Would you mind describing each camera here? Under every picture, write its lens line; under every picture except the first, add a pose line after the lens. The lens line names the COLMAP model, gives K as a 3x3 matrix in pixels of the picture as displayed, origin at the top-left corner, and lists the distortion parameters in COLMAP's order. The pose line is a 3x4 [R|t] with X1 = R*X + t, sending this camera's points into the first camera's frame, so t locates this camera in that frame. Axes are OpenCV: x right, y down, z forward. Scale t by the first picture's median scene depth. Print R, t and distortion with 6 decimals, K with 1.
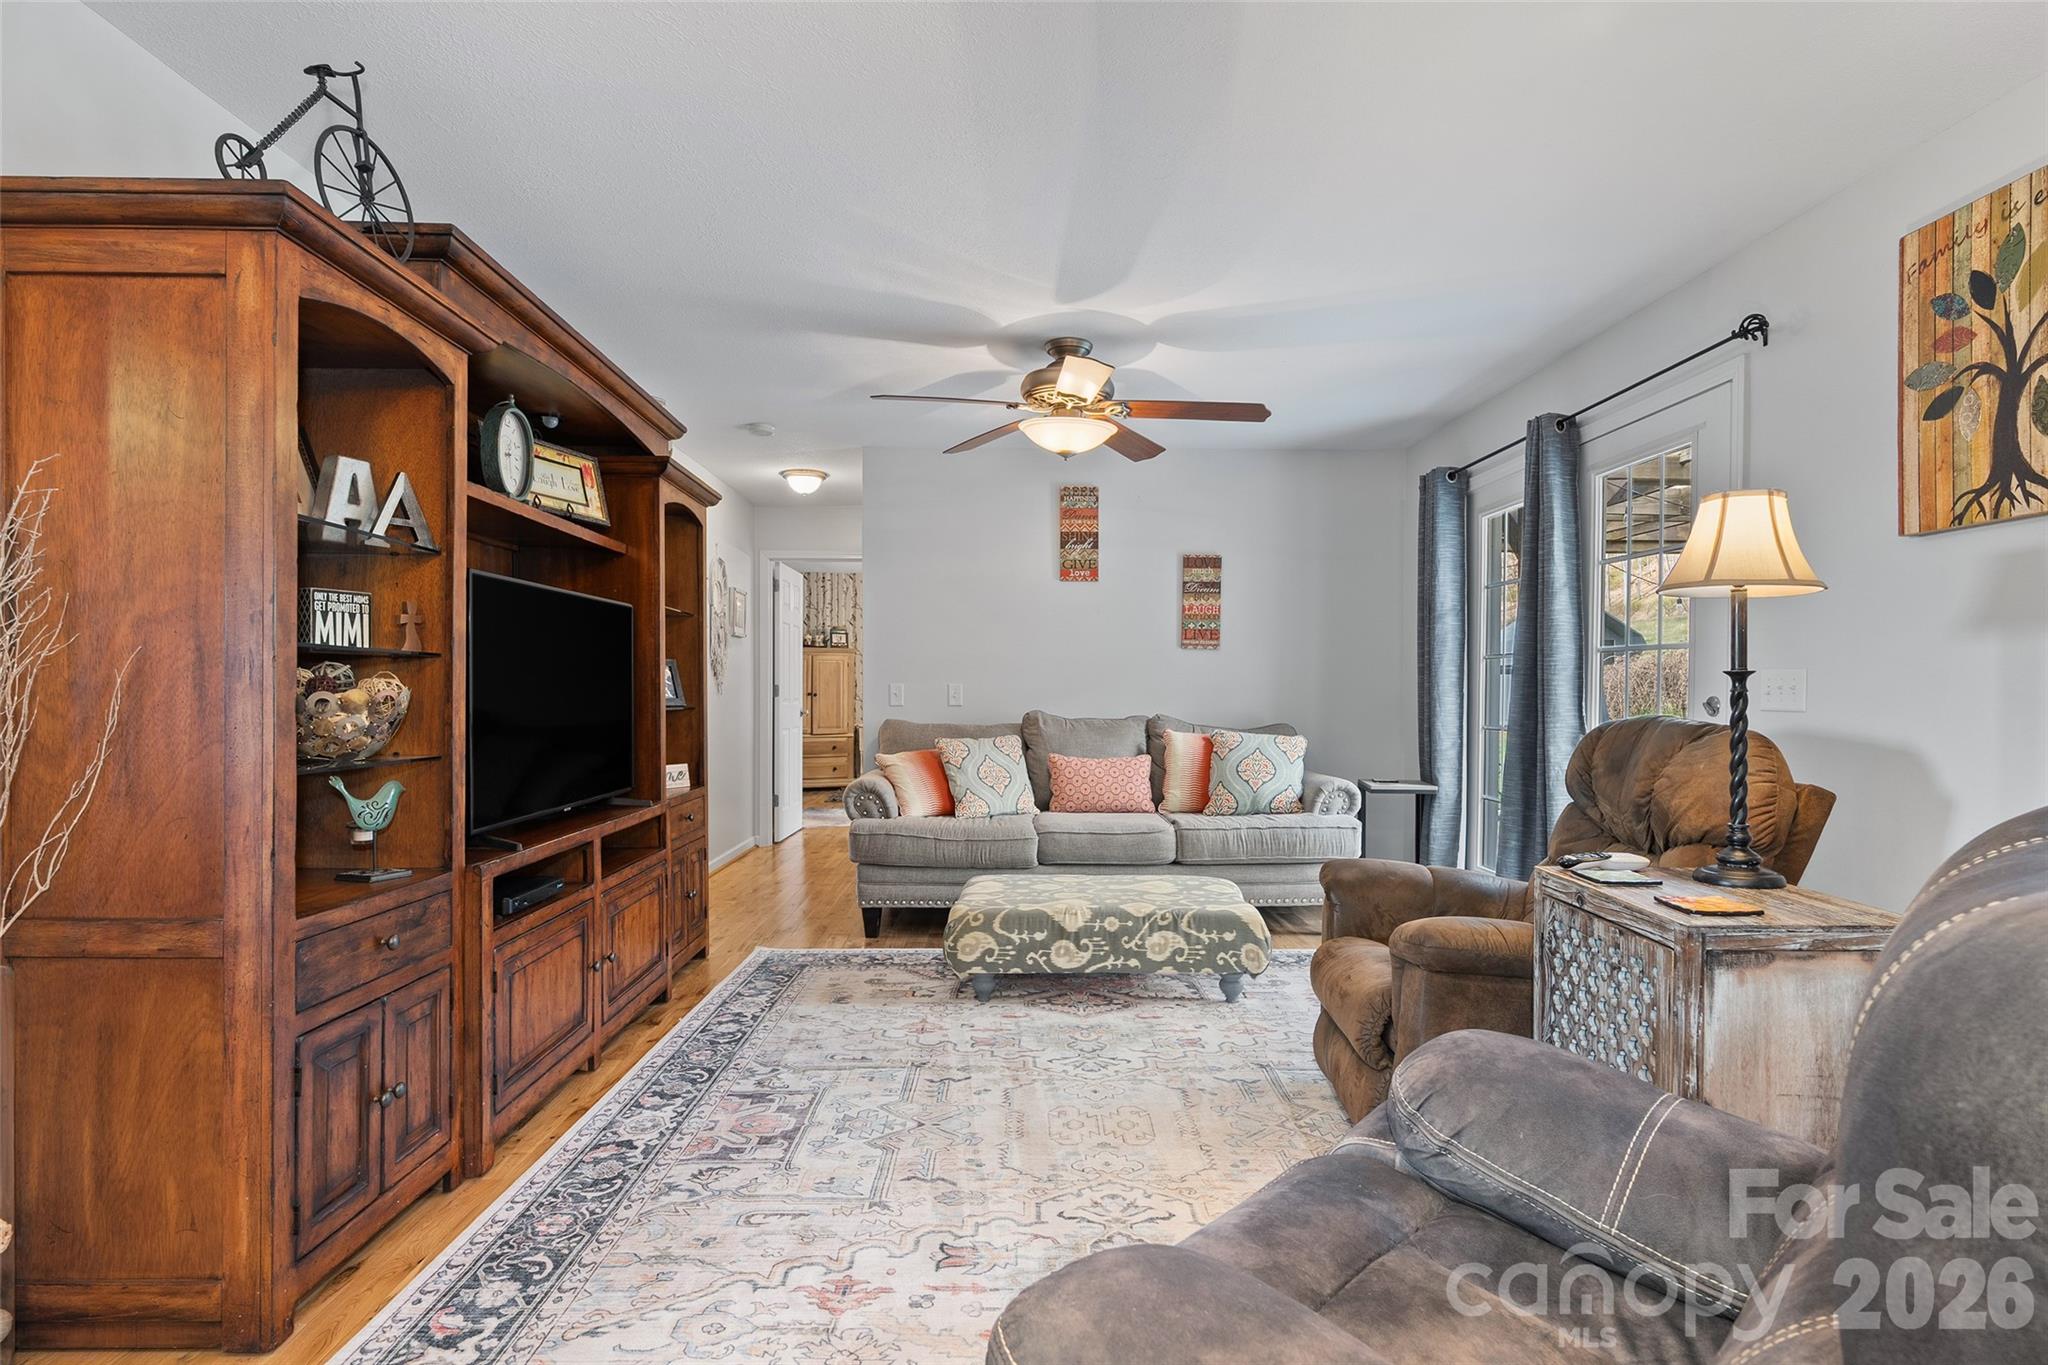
lens RADIAL K [[1033.5, 0, 995.4], [0, 1033.5, 703.6], [0, 0, 1]] dist [-0.003400, 0.000238]
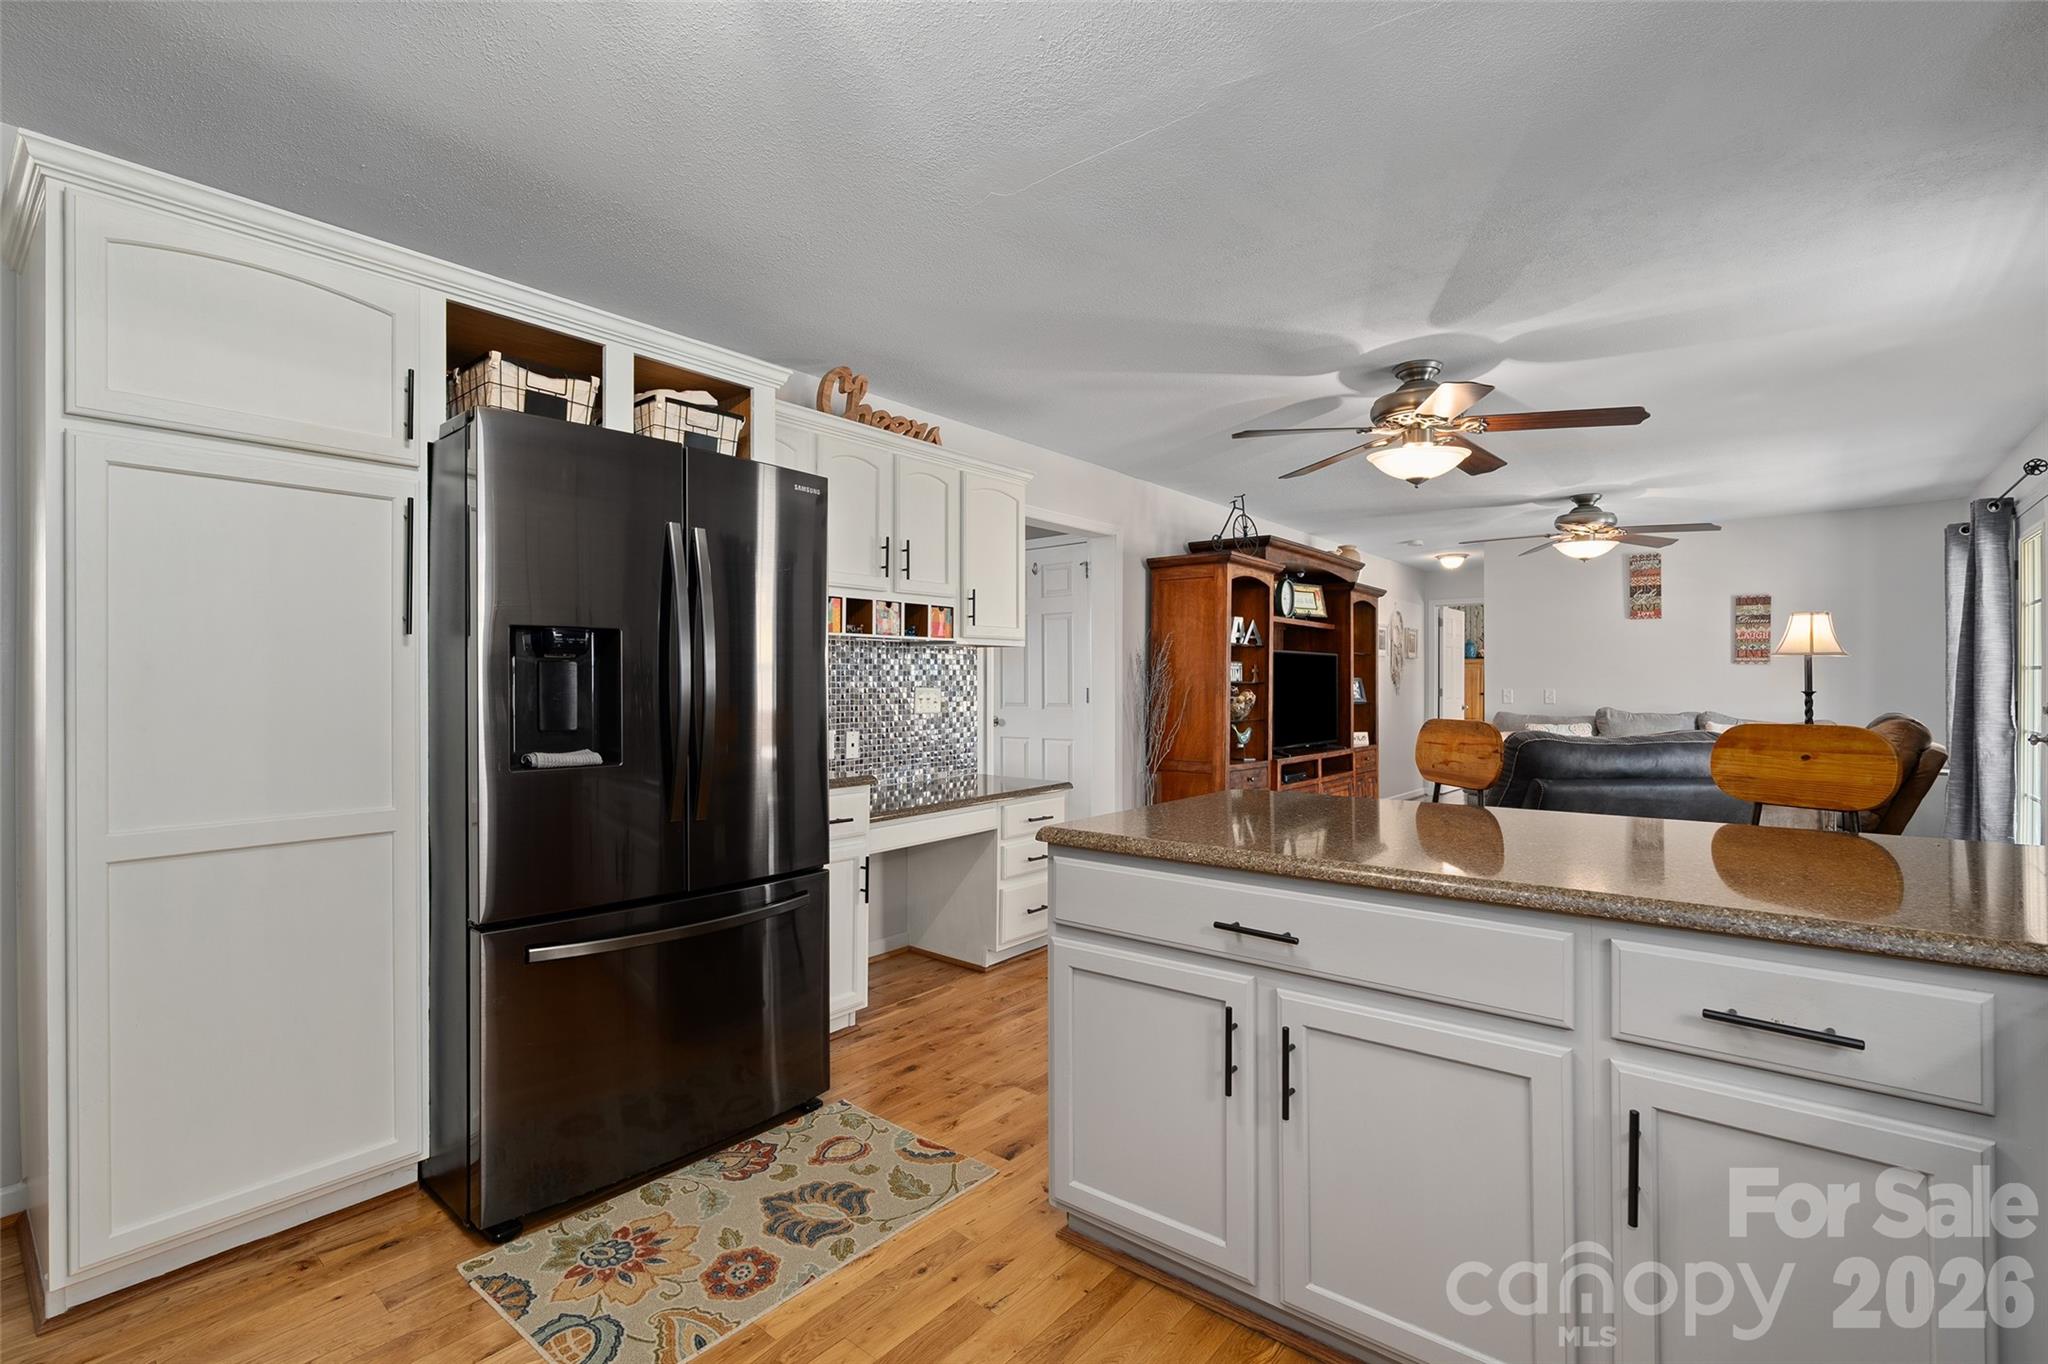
lens RADIAL K [[938.7, 0, 1044.6], [0, 938.7, 684.8], [0, 0, 1]] dist [-0.006025, 0.002891]
pose [[0.786572, -0.001885, -0.617495, 0.325412], [-0.007584, 0.999890, -0.012712, -0.003747], [0.617451, 0.014682, 0.786472, -0.788472]]
